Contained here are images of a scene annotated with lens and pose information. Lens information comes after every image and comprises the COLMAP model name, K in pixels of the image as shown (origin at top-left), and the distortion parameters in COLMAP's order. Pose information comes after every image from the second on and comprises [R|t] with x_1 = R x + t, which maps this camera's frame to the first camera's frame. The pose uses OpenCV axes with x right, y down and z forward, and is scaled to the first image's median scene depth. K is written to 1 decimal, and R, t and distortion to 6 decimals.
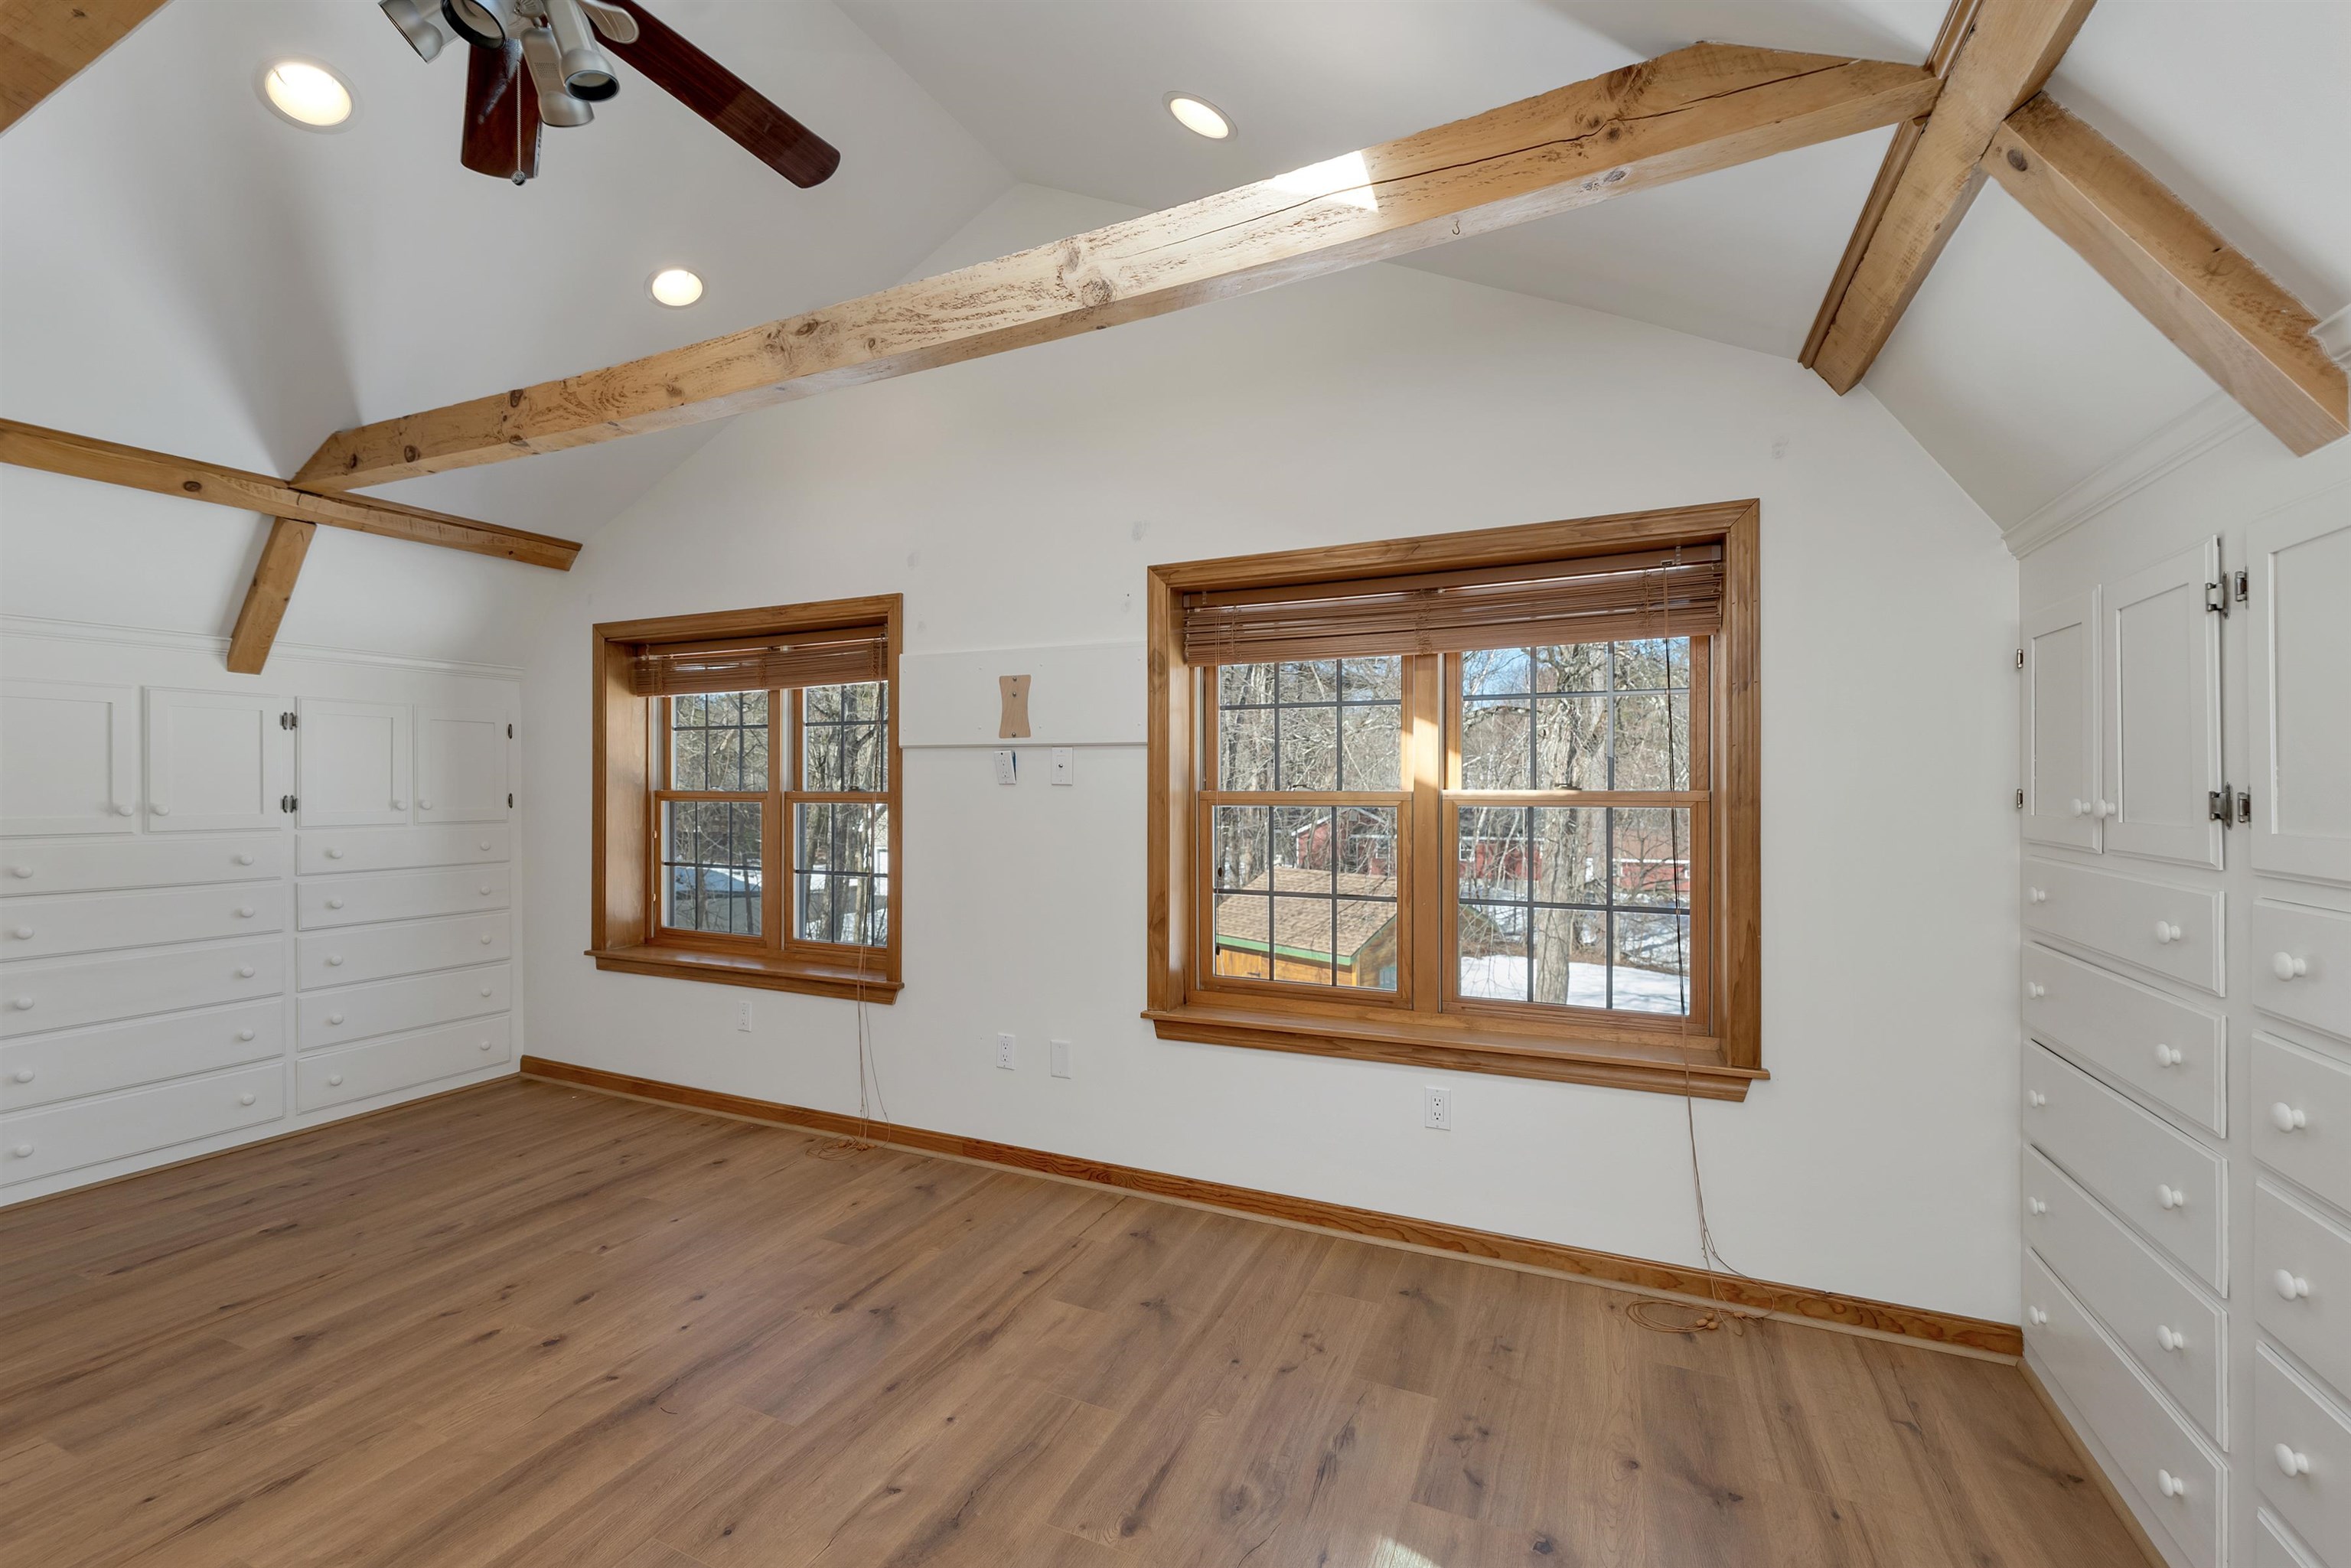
lens RADIAL K [[1001.5, 0, 1179.9], [0, 1001.5, 777.3], [0, 0, 1]] dist [-0.004344, 0.002090]
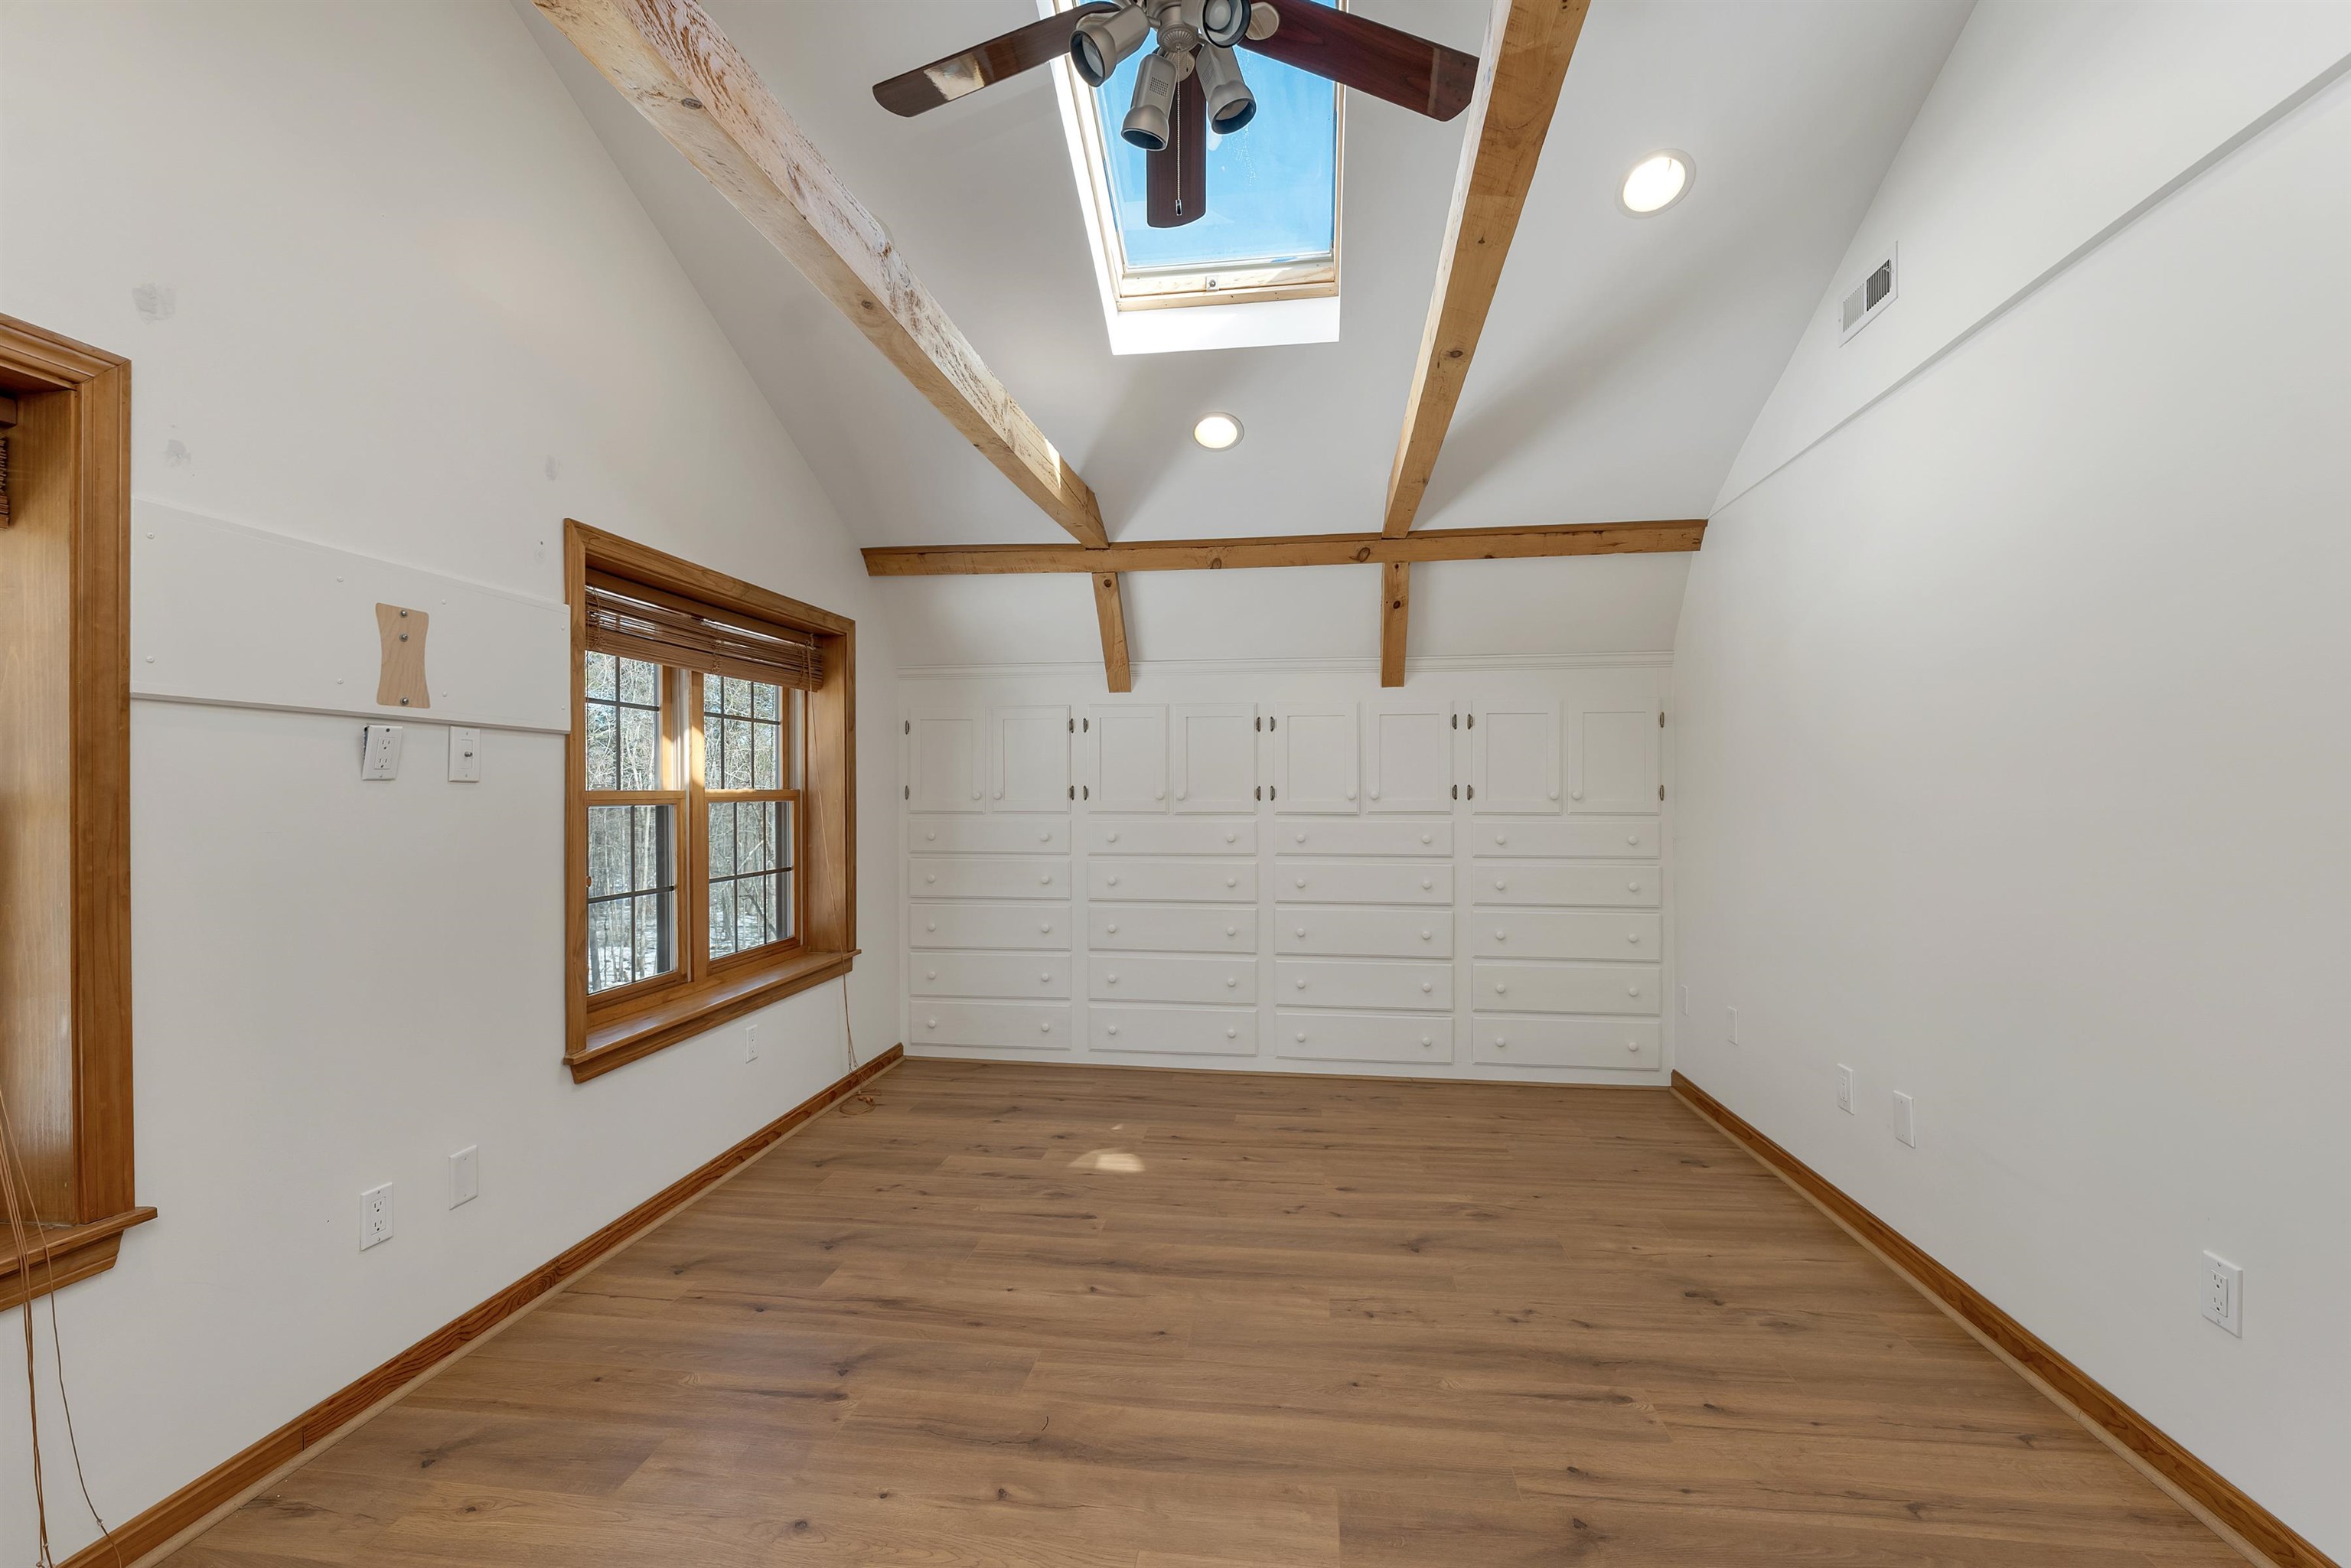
lens RADIAL K [[1001.5, 0, 1174.7], [0, 1001.5, 789.4], [0, 0, 1]] dist [-0.004344, 0.002090]
pose [[-0.294666, 0.001962, 0.955598, -1.210319], [-0.004720, 0.999983, -0.003509, 0.016816], [-0.955589, -0.005544, -0.294652, 0.957373]]
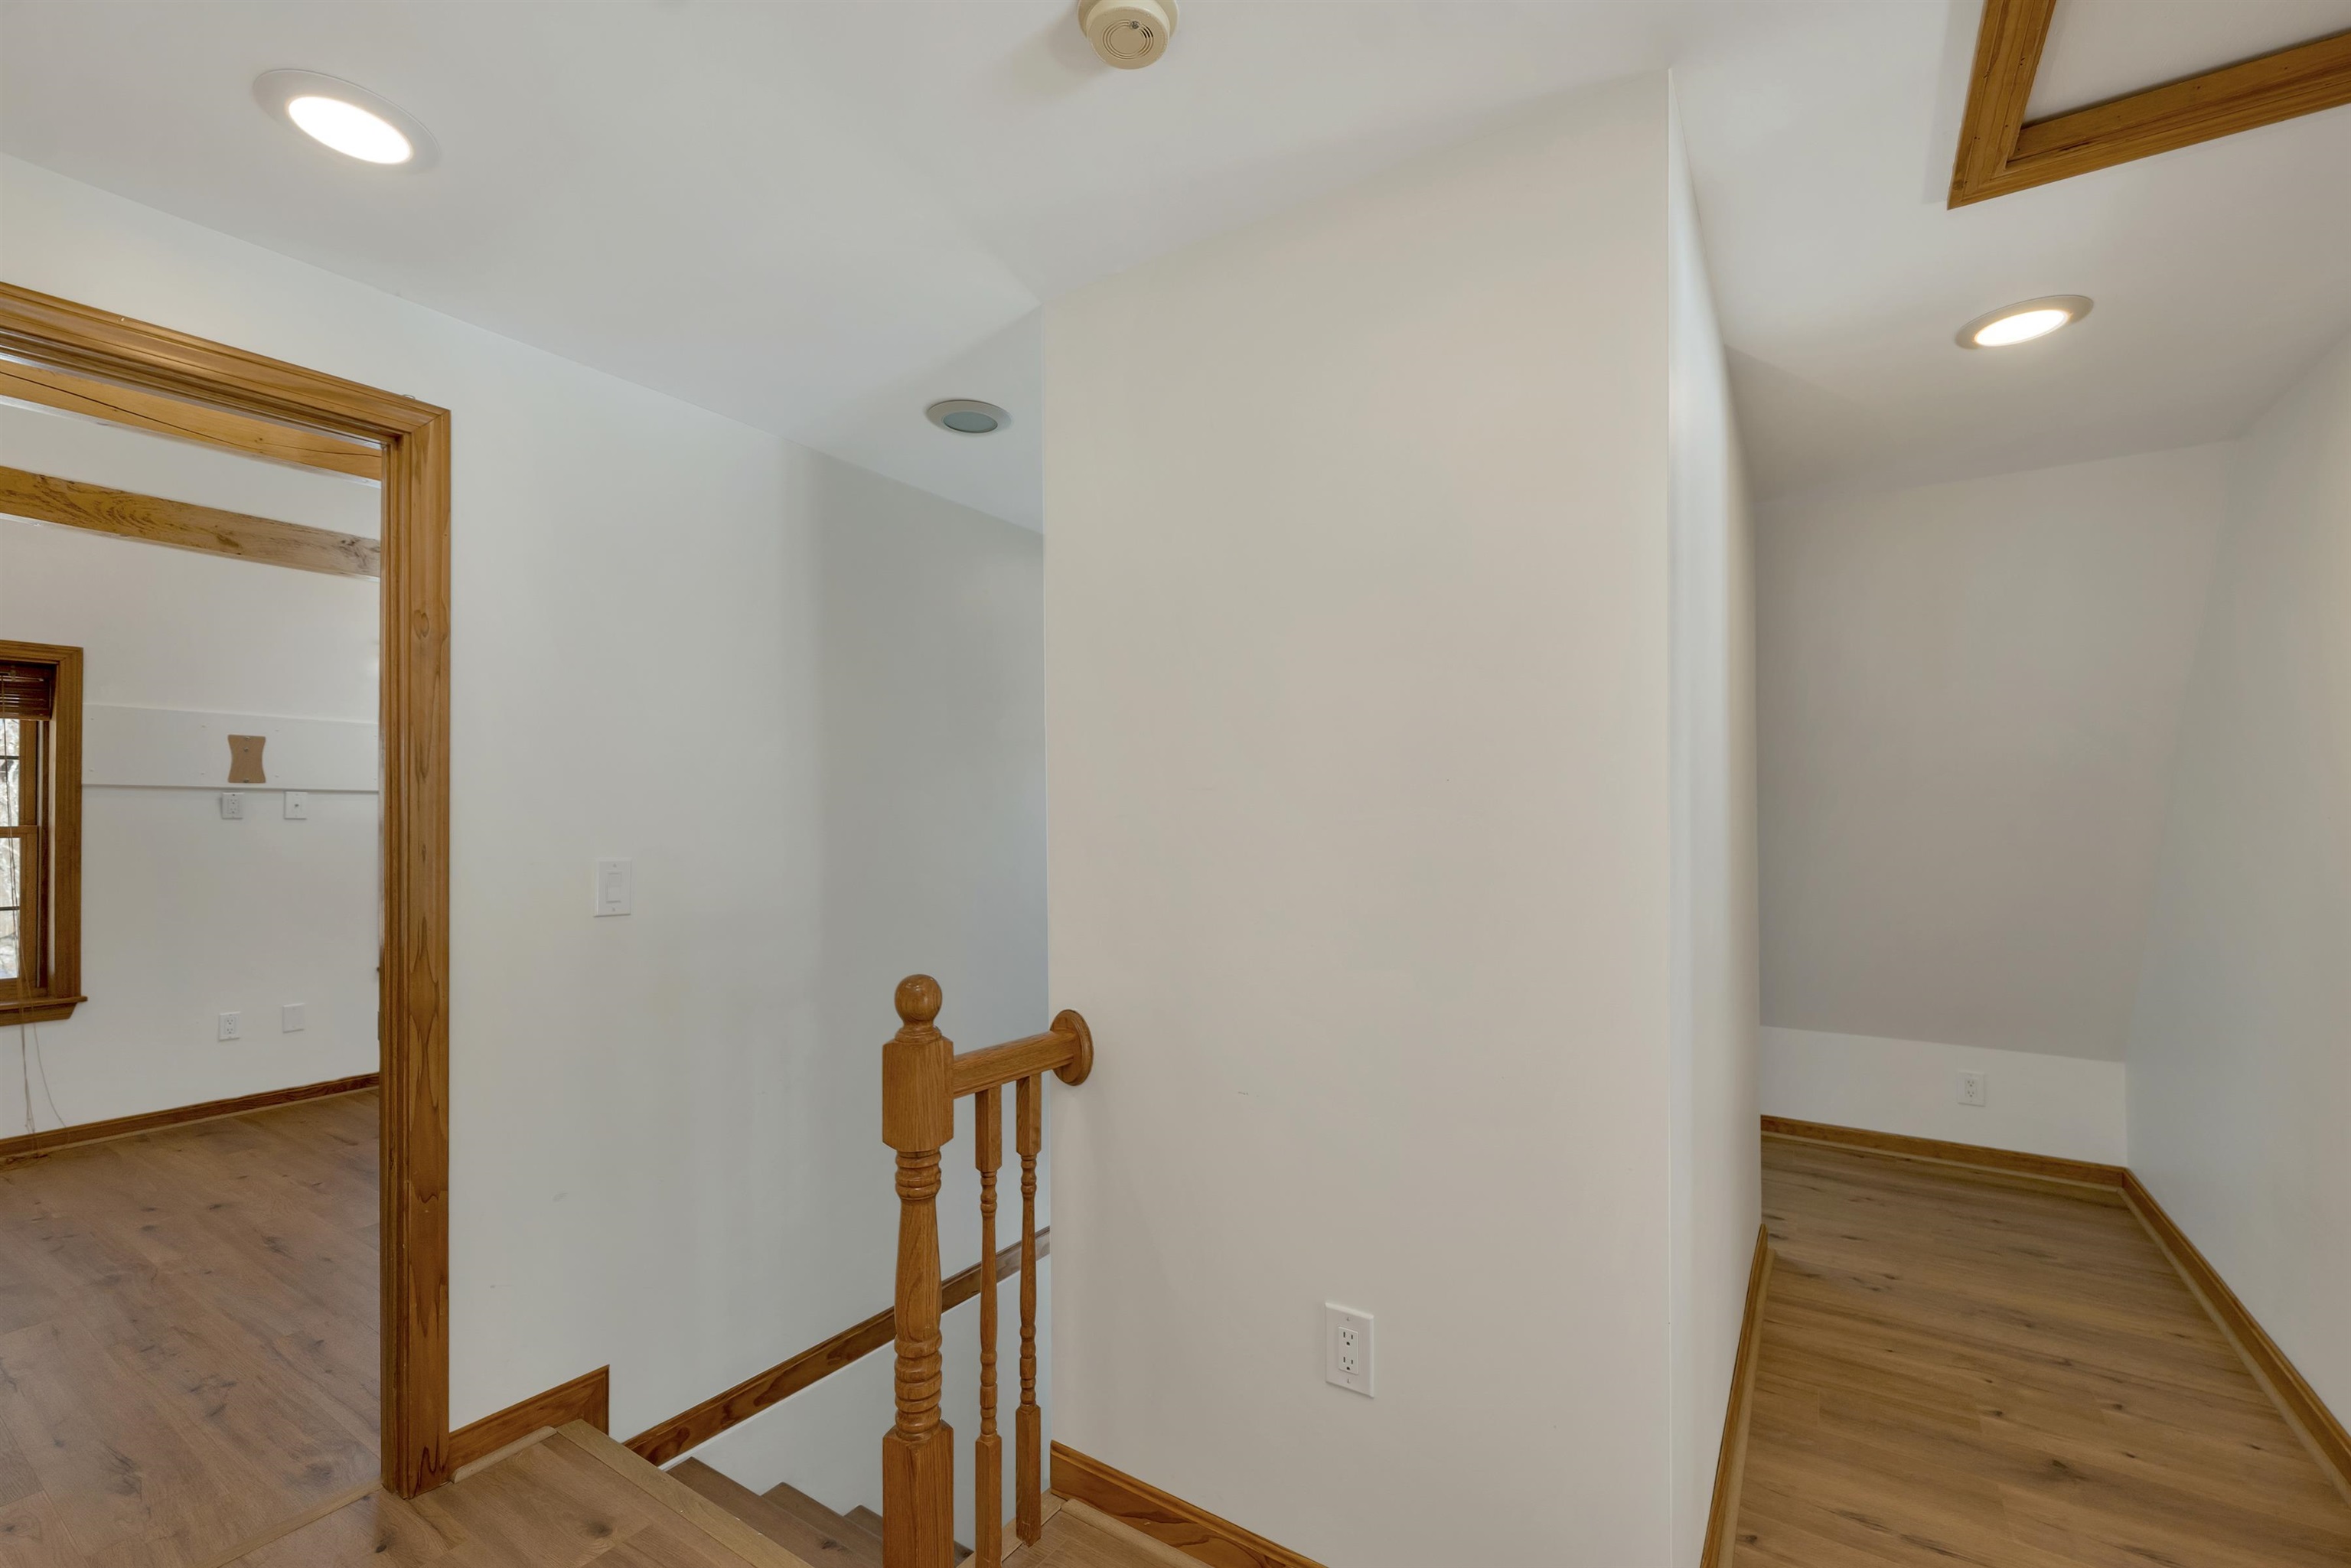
lens RADIAL K [[1001.5, 0, 1184.7], [0, 1001.5, 816.1], [0, 0, 1]] dist [-0.004344, 0.002090]
pose [[0.141000, 0.000178, 0.990010, -1.709880], [-0.012077, 0.999926, 0.001540, -0.018279], [-0.989936, -0.012174, 0.140992, -0.535093]]
